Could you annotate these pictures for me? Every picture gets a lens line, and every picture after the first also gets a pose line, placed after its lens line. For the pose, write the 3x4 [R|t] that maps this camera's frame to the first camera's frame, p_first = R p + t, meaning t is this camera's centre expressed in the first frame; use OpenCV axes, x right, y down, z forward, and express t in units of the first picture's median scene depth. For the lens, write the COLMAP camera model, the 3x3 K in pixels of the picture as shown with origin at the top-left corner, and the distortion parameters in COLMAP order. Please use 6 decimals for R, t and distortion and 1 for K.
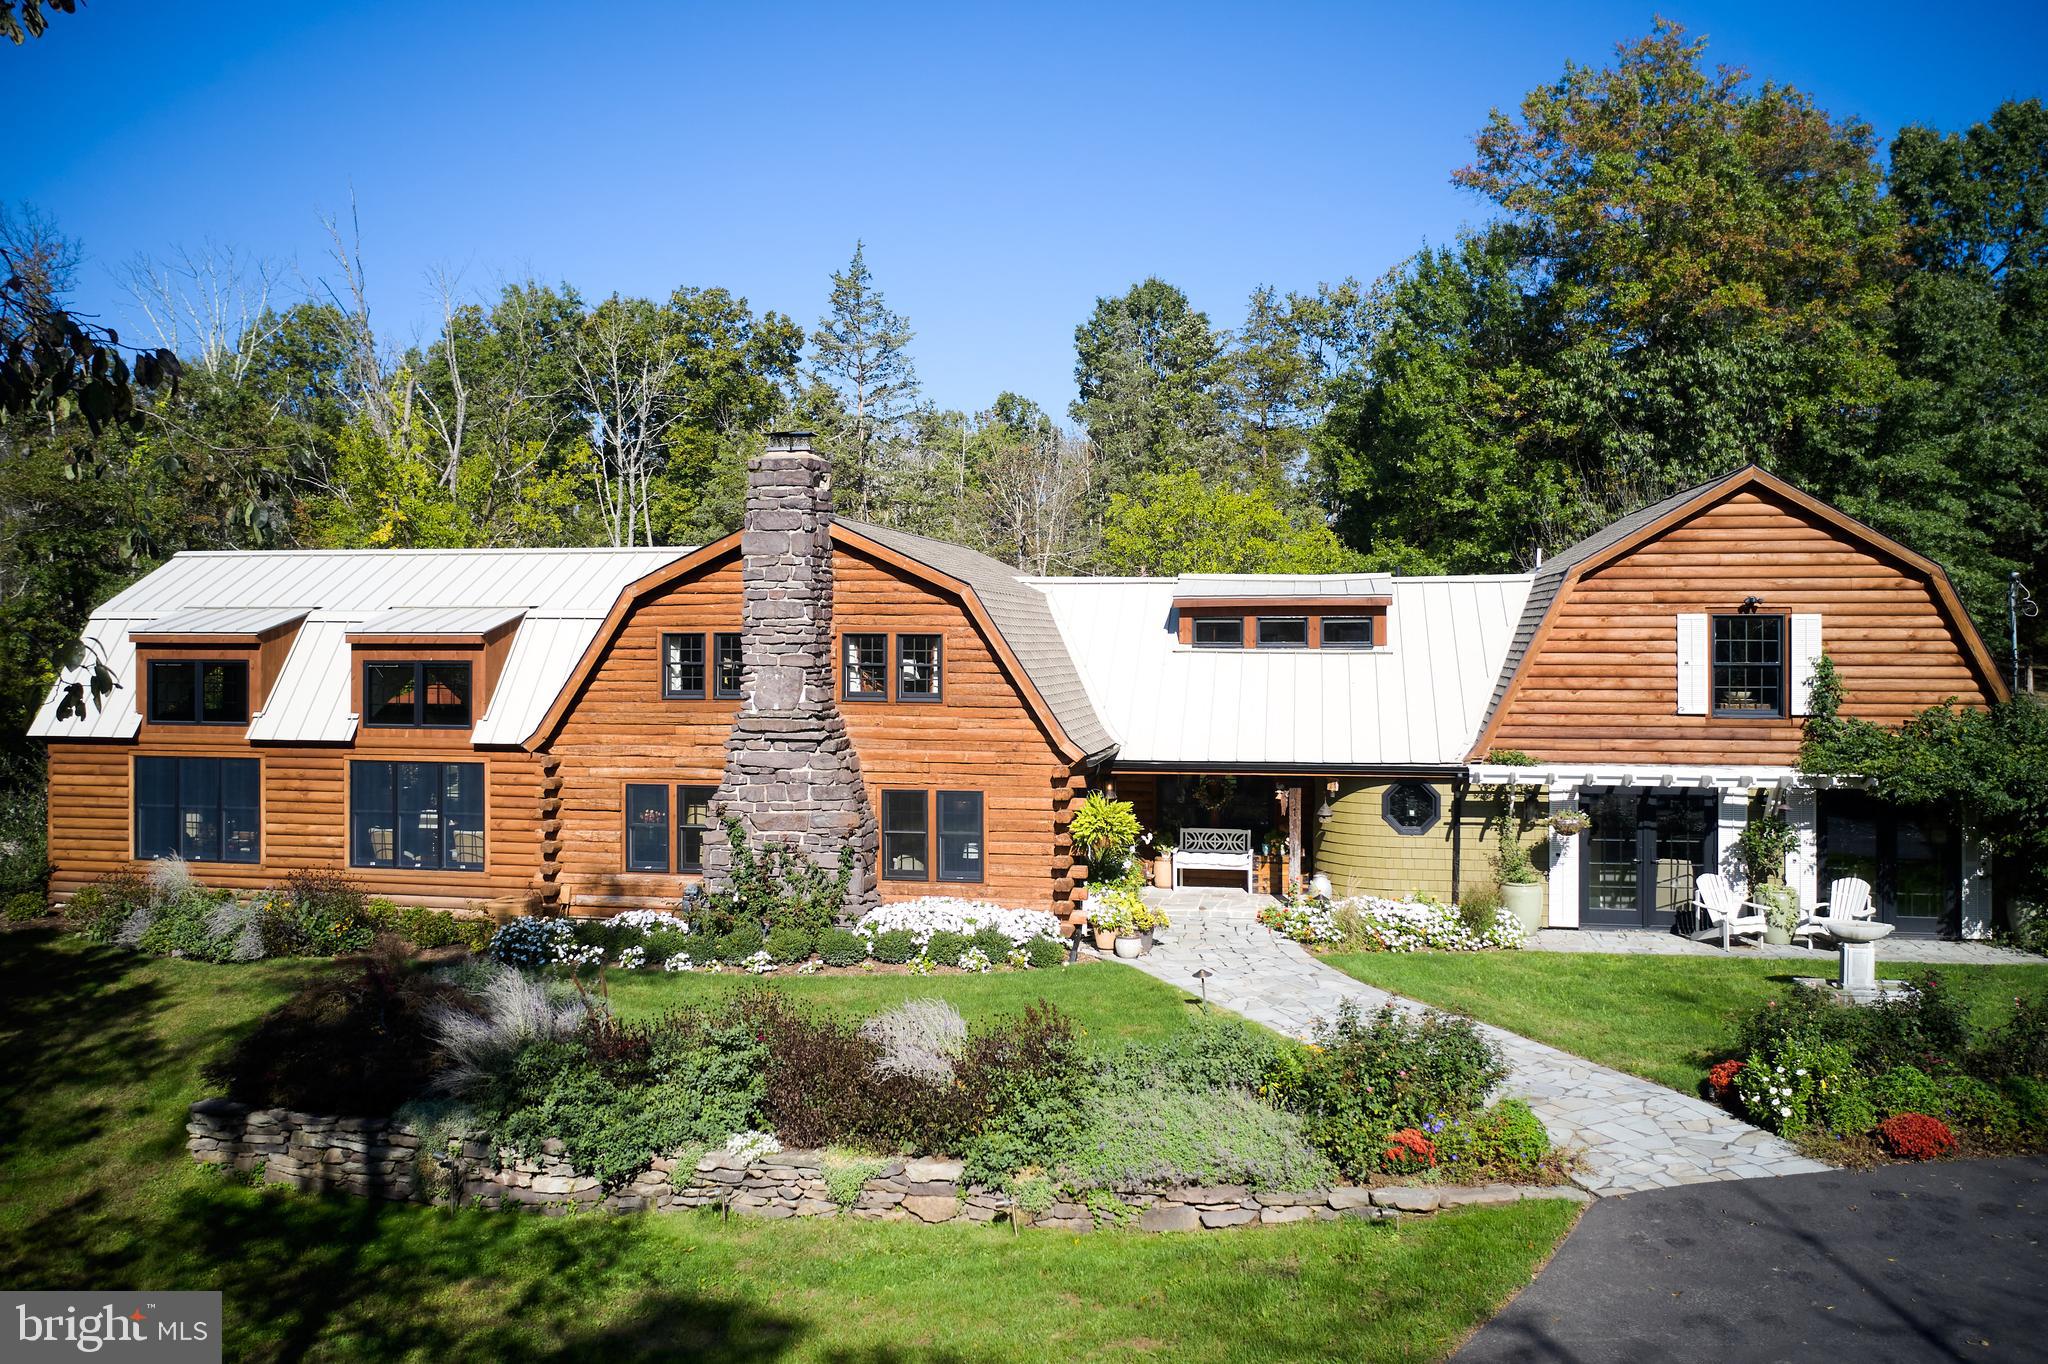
lens RADIAL K [[1580.4, 0, 1032.3], [0, 1580.4, 653.3], [0, 0, 1]] dist [-0.038771, 0.023473]
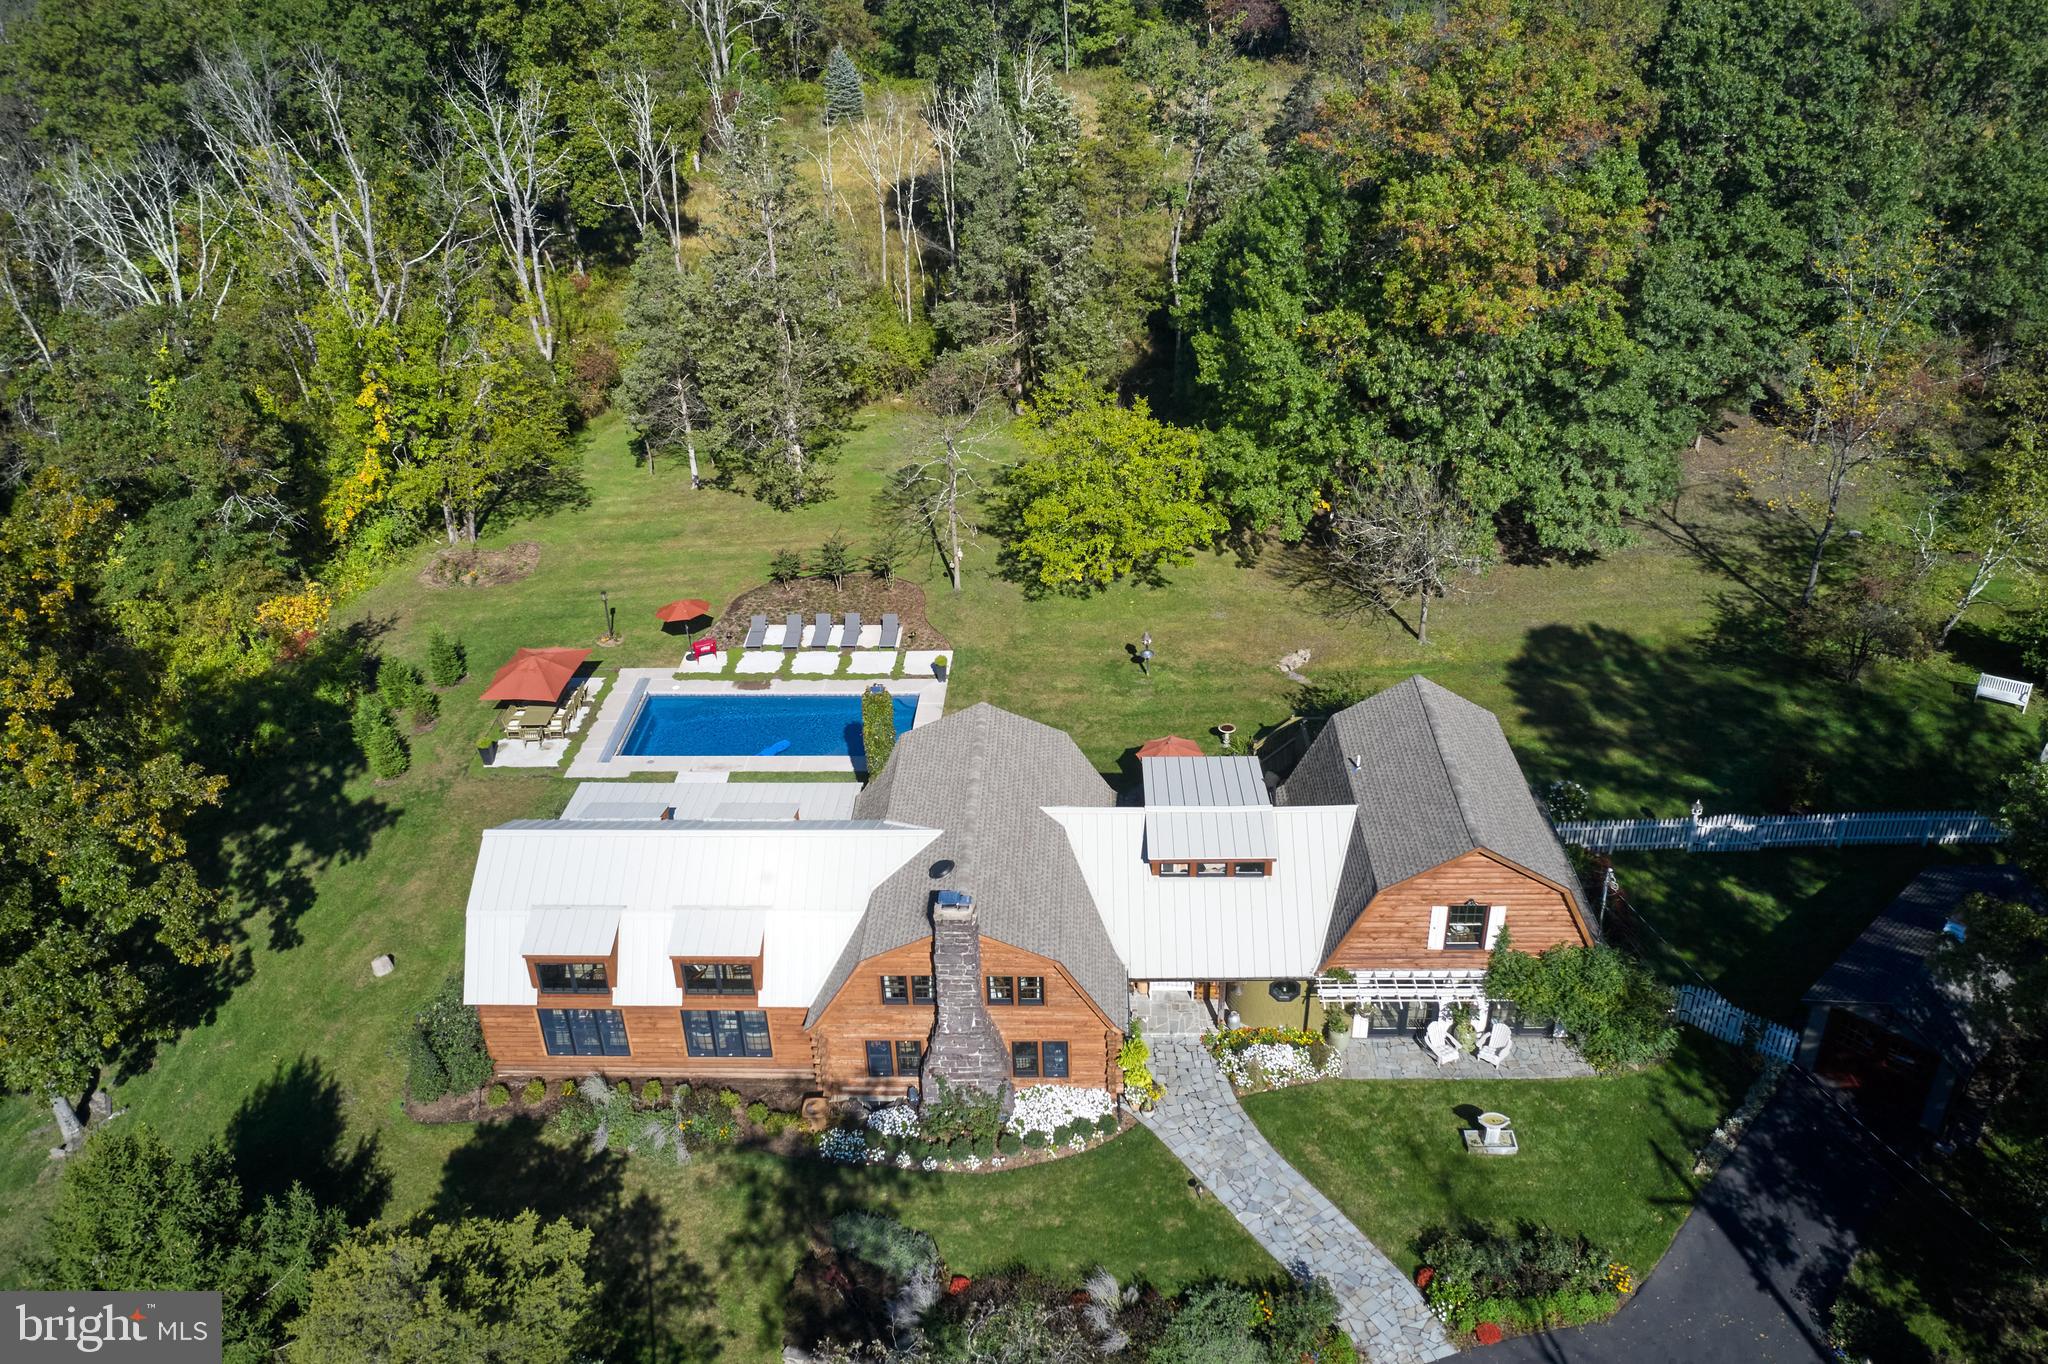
lens RADIAL K [[1580.4, 0, 1025.9], [0, 1580.4, 661.4], [0, 0, 1]] dist [-0.038771, 0.023473]
pose [[0.988557, -0.094313, 0.117730, -0.254160], [0.027091, 0.878761, 0.476492, -1.185221], [-0.148396, -0.467850, 0.871261, -0.410793]]
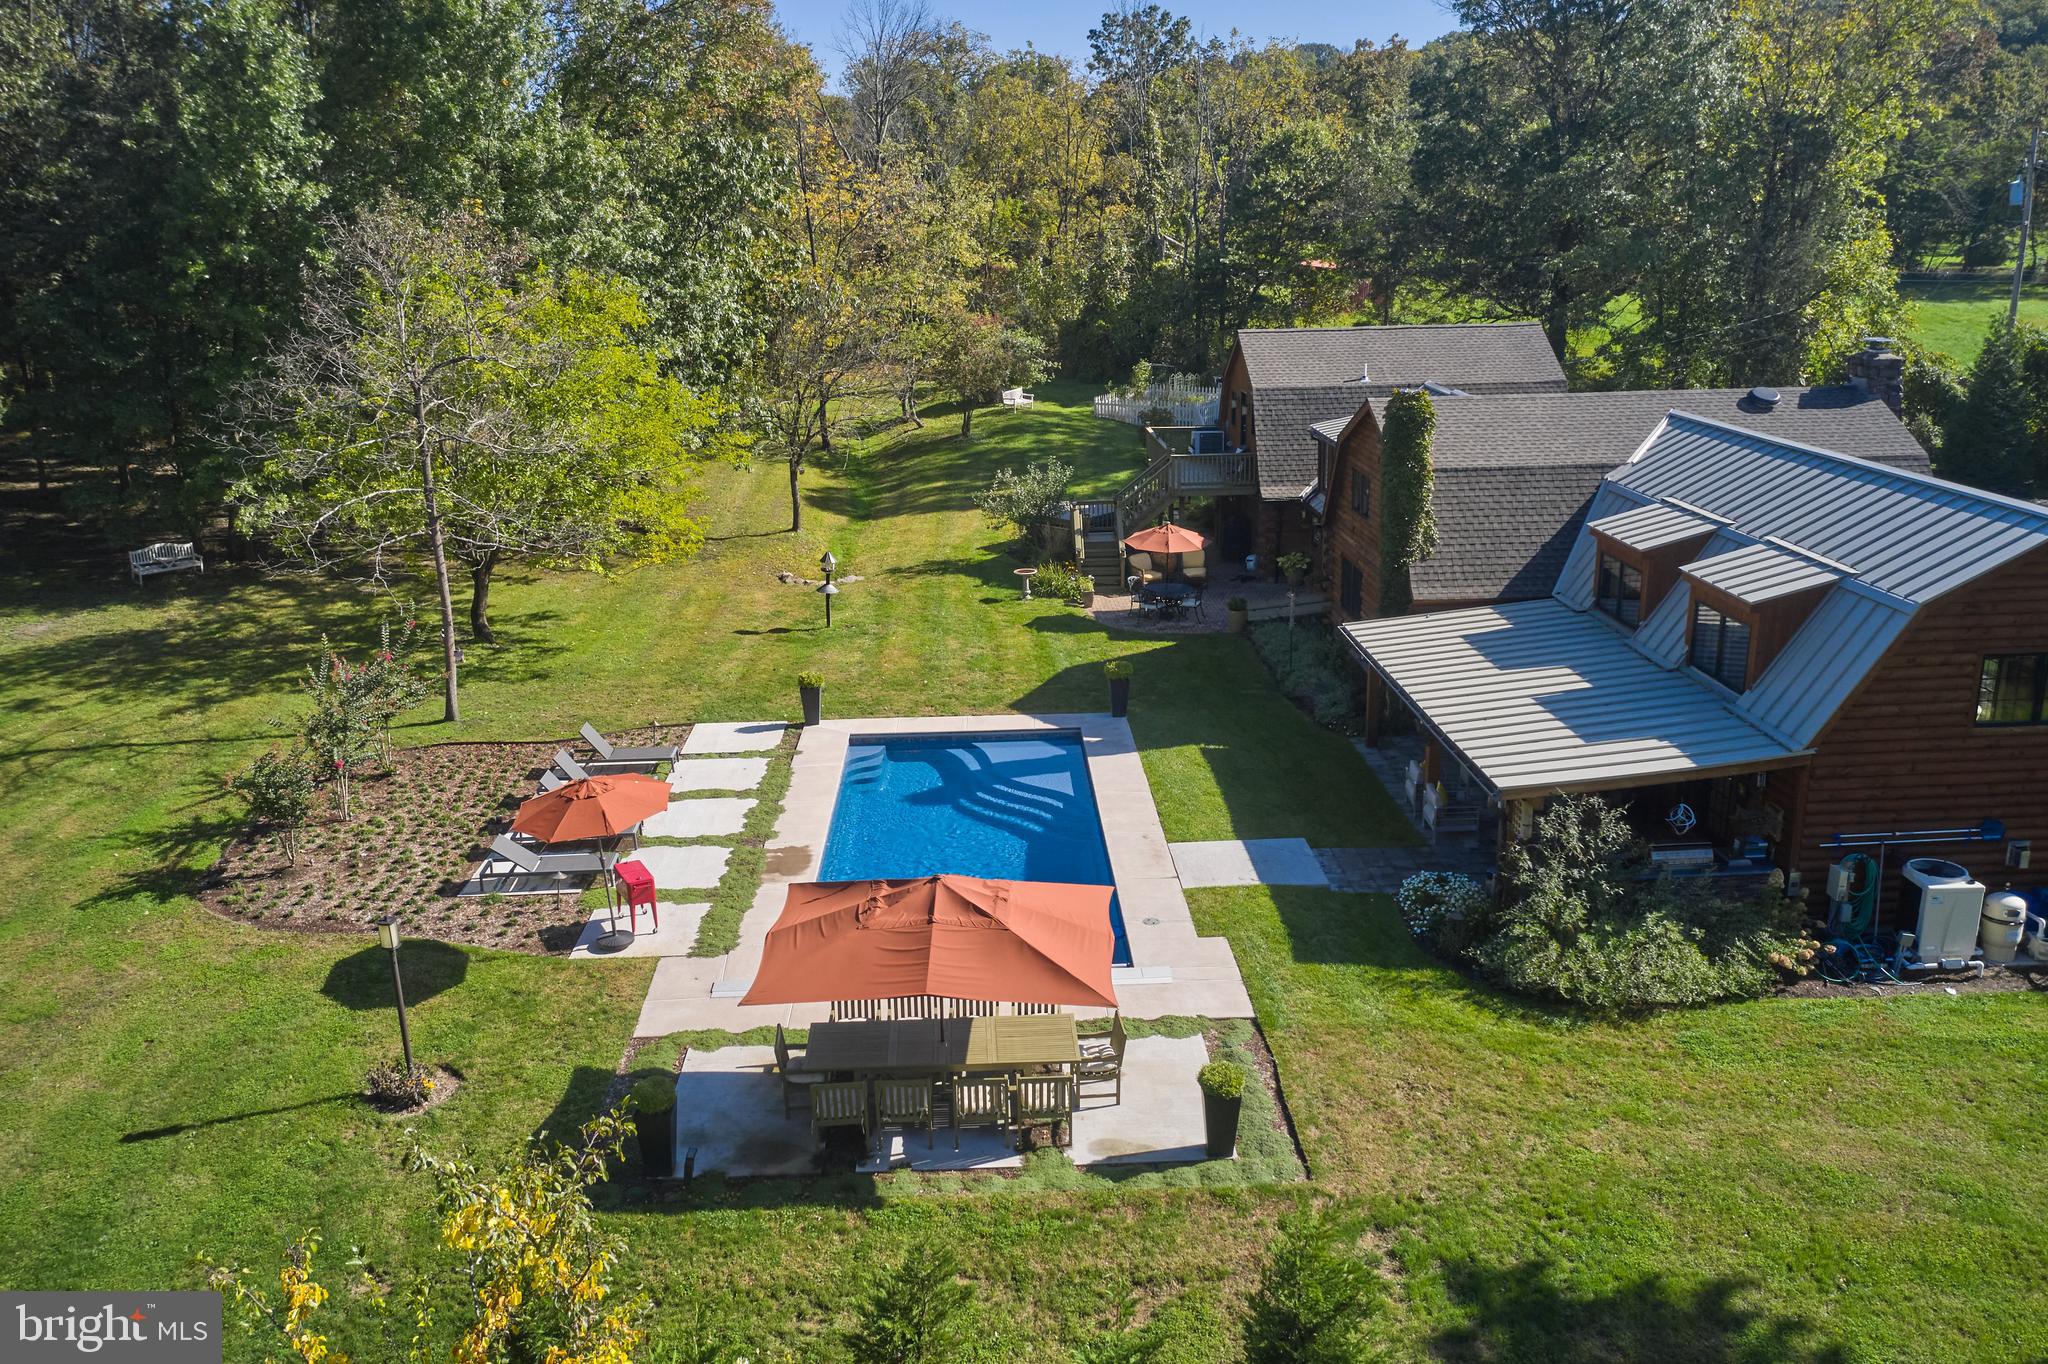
lens RADIAL K [[1580.4, 0, 1013.8], [0, 1580.4, 682.6], [0, 0, 1]] dist [-0.038771, 0.023473]
pose [[-0.205974, -0.277211, 0.938471, -1.483004], [0.064259, 0.953134, 0.295646, -0.282985], [-0.976445, 0.121201, -0.178507, 2.106419]]
